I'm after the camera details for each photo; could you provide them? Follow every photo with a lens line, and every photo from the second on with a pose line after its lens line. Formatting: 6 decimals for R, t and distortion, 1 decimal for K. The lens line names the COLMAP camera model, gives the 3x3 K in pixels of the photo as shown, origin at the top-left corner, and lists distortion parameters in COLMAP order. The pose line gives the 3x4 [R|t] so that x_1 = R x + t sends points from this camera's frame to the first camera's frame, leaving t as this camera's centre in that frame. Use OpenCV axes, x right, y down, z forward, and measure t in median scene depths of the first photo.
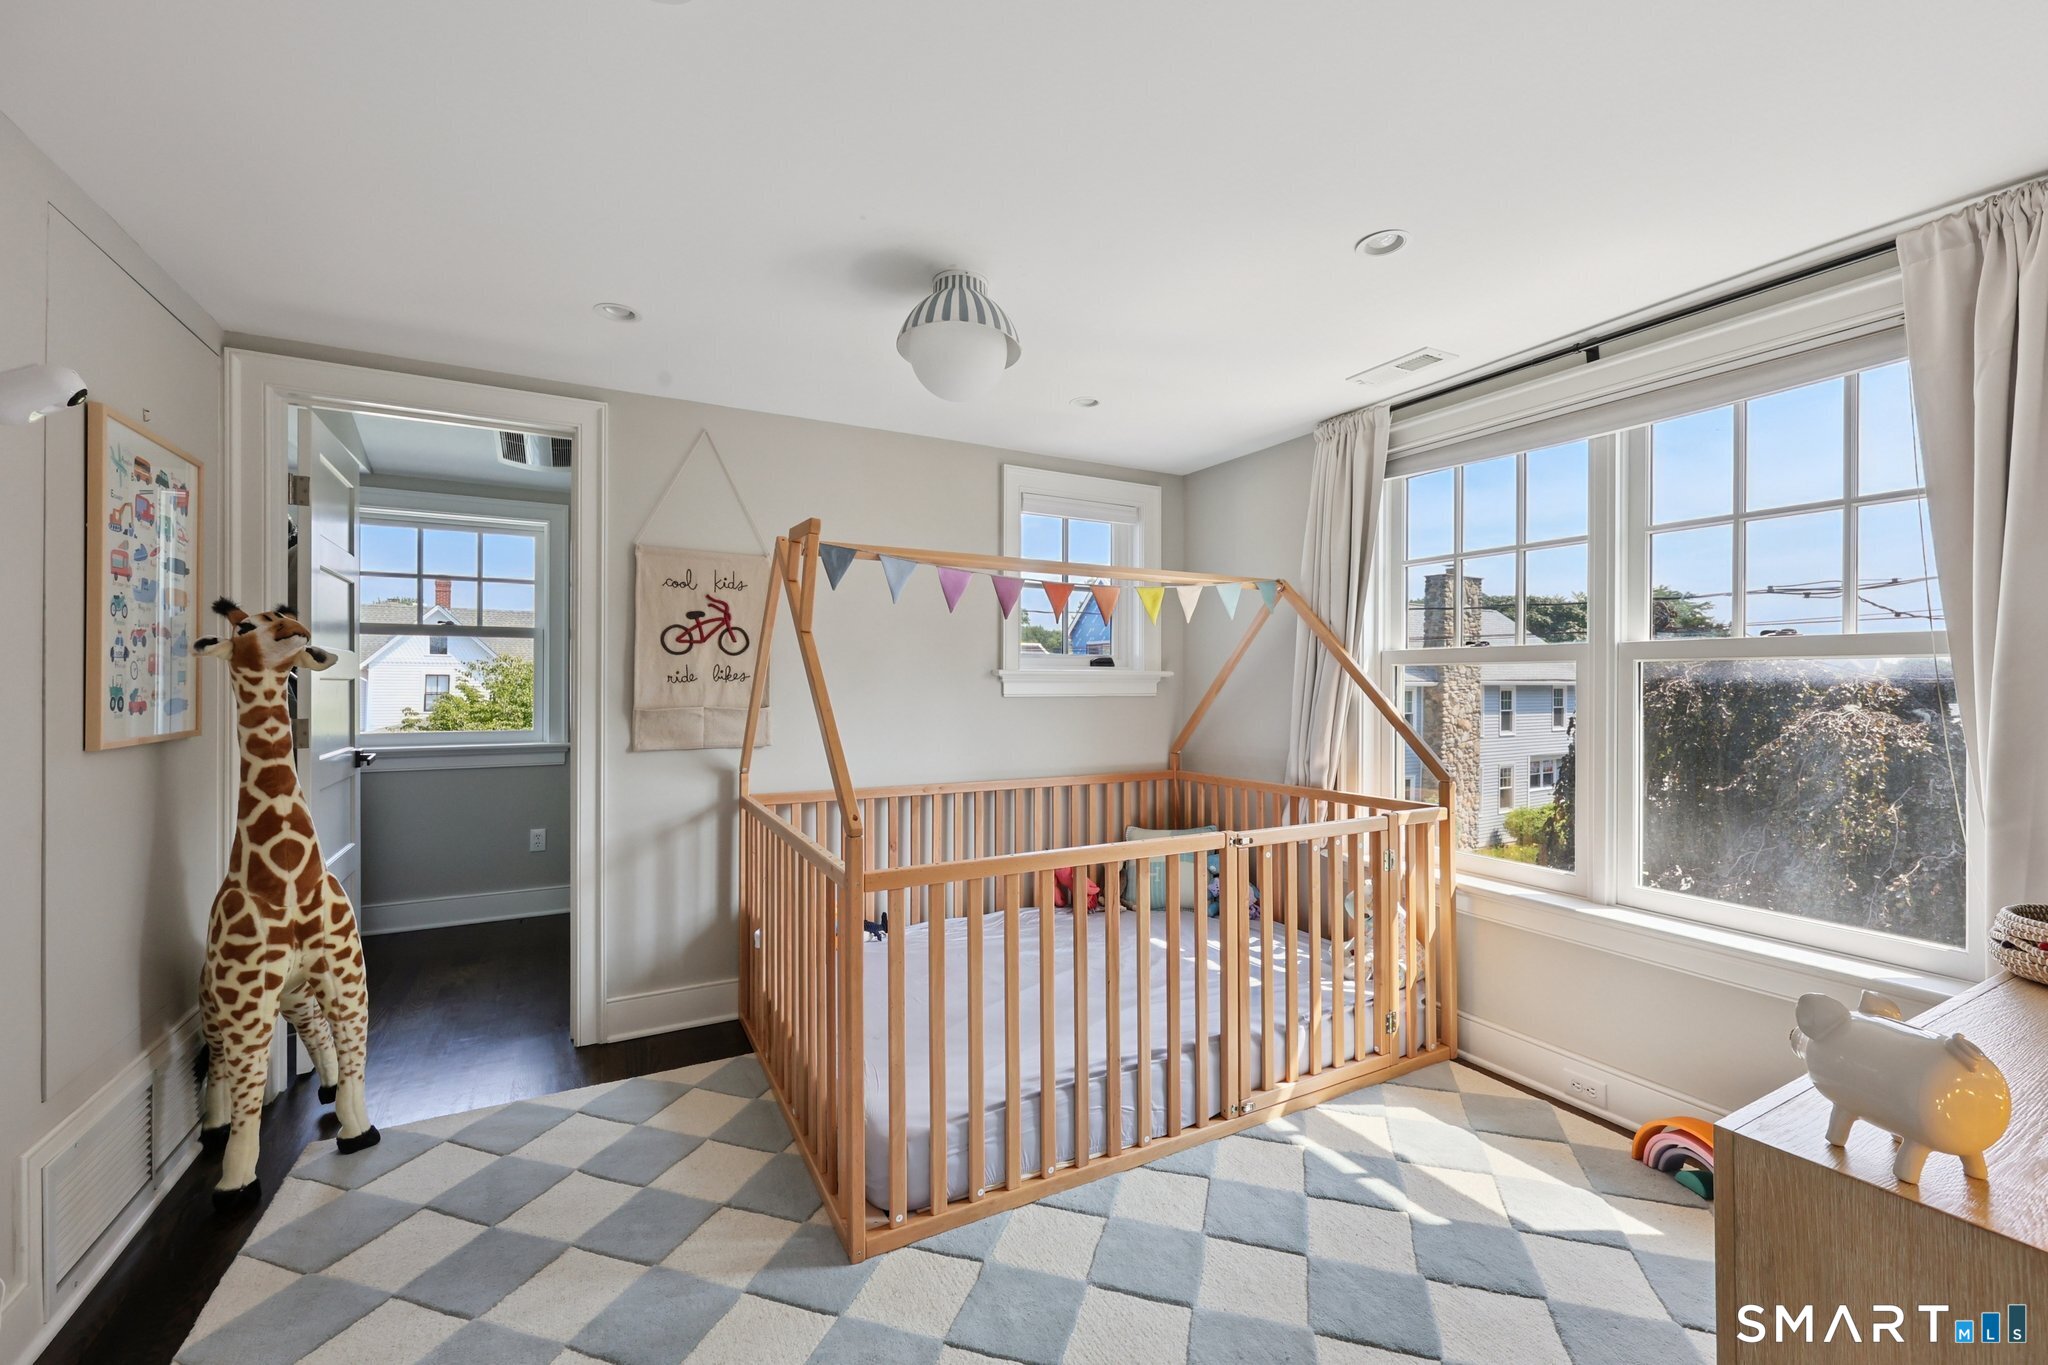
lens RADIAL K [[835.3, 0, 1025.3], [0, 835.3, 681.9], [0, 0, 1]] dist [-0.001830, -0.000012]
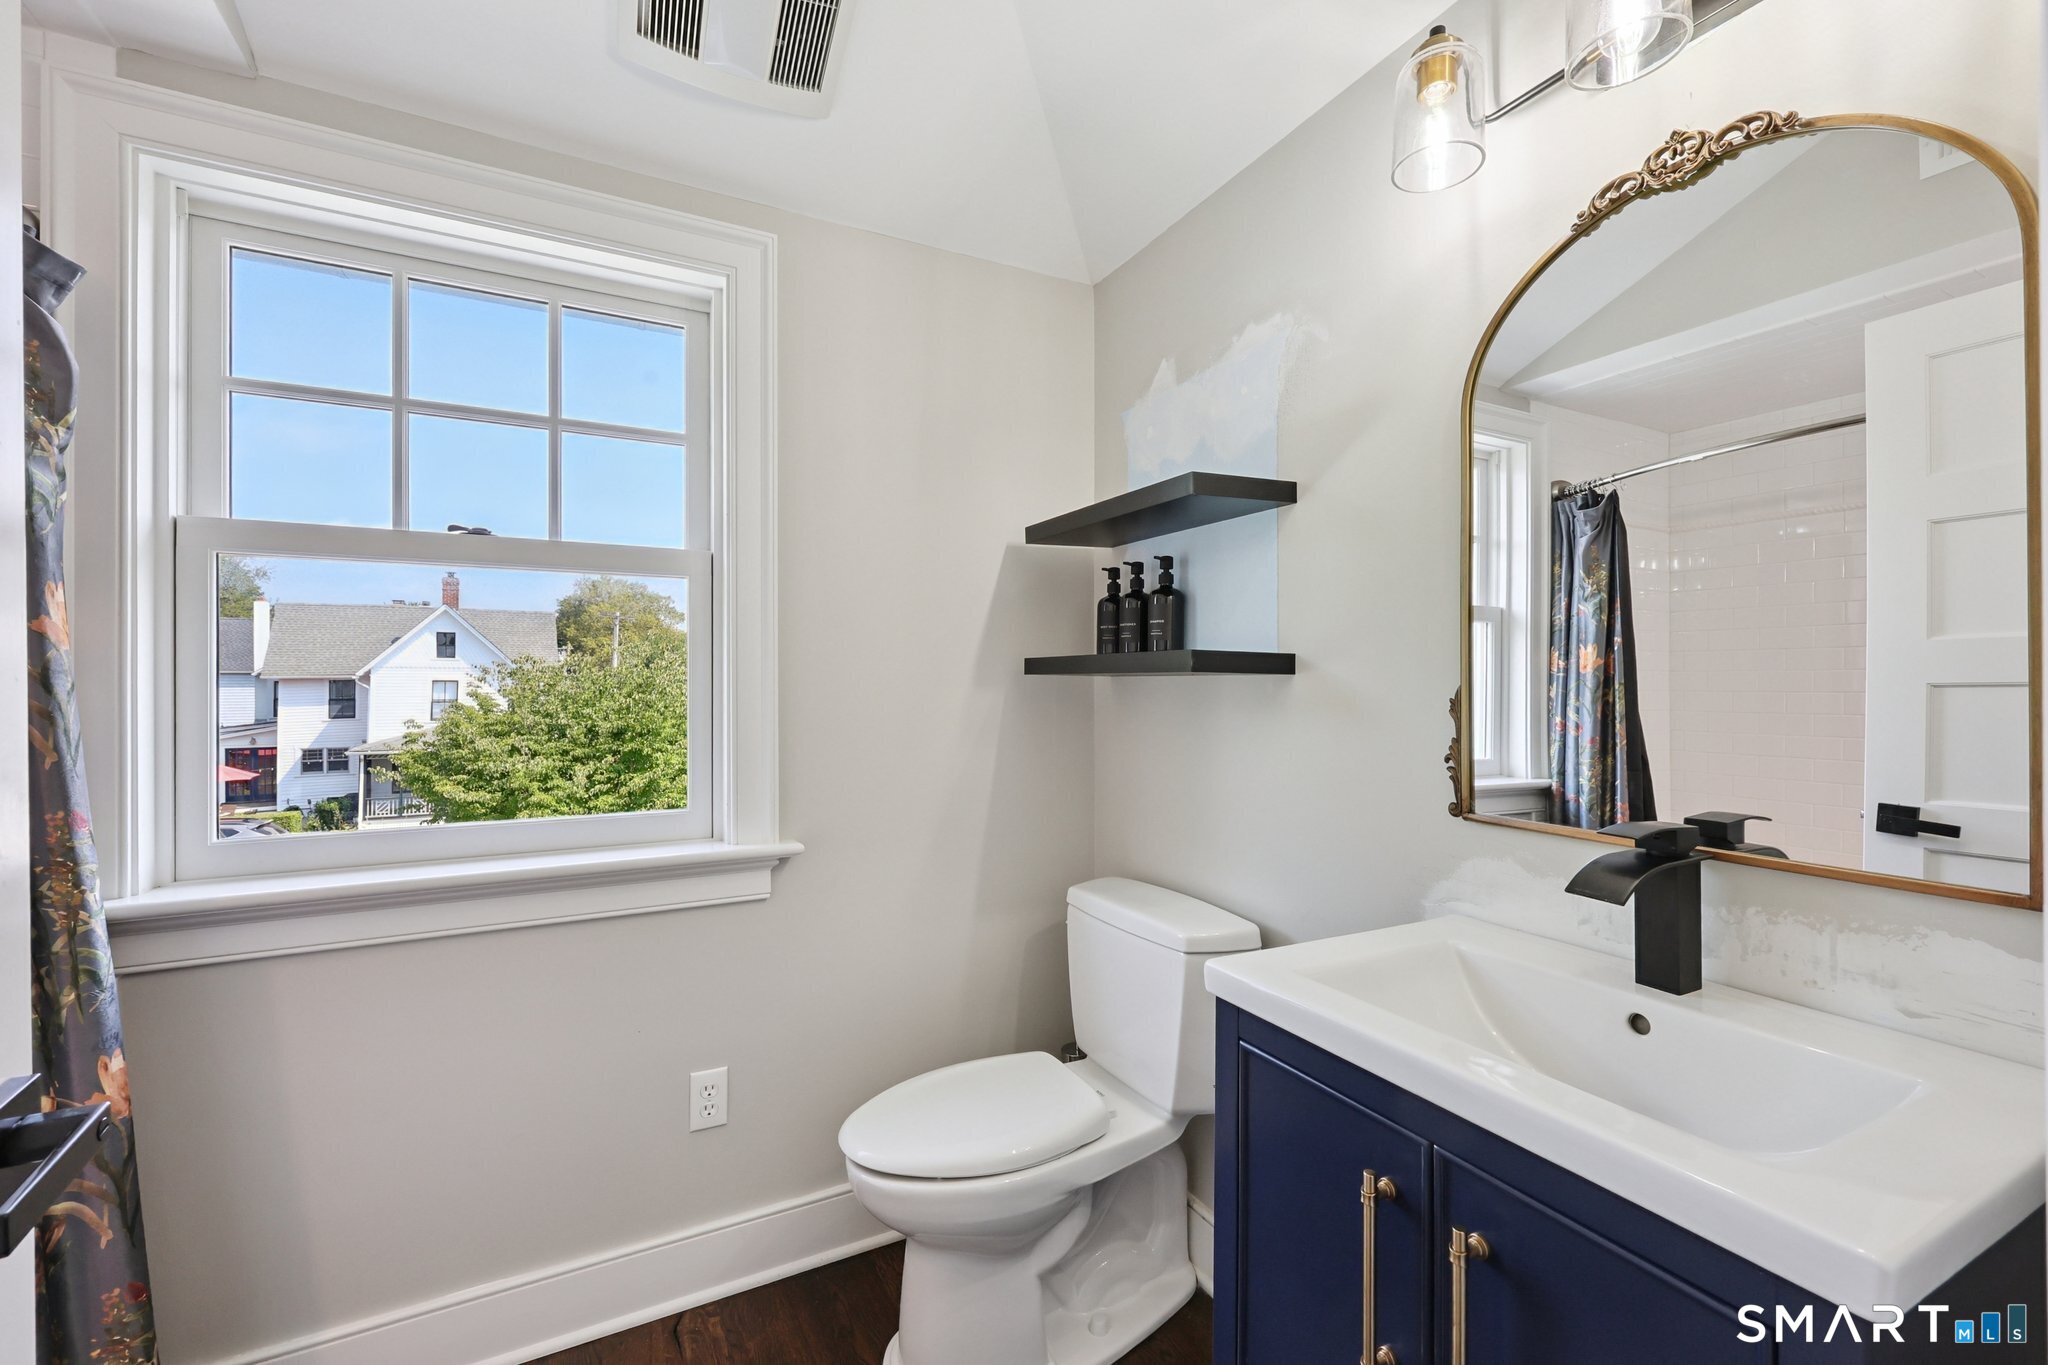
lens RADIAL K [[835.3, 0, 1021.6], [0, 835.3, 682.0], [0, 0, 1]] dist [-0.001830, -0.000012]
pose [[0.999919, -0.008252, -0.009648, -0.114448], [0.008237, 0.999965, -0.001598, -0.000616], [0.009661, 0.001518, 0.999952, 0.164075]]
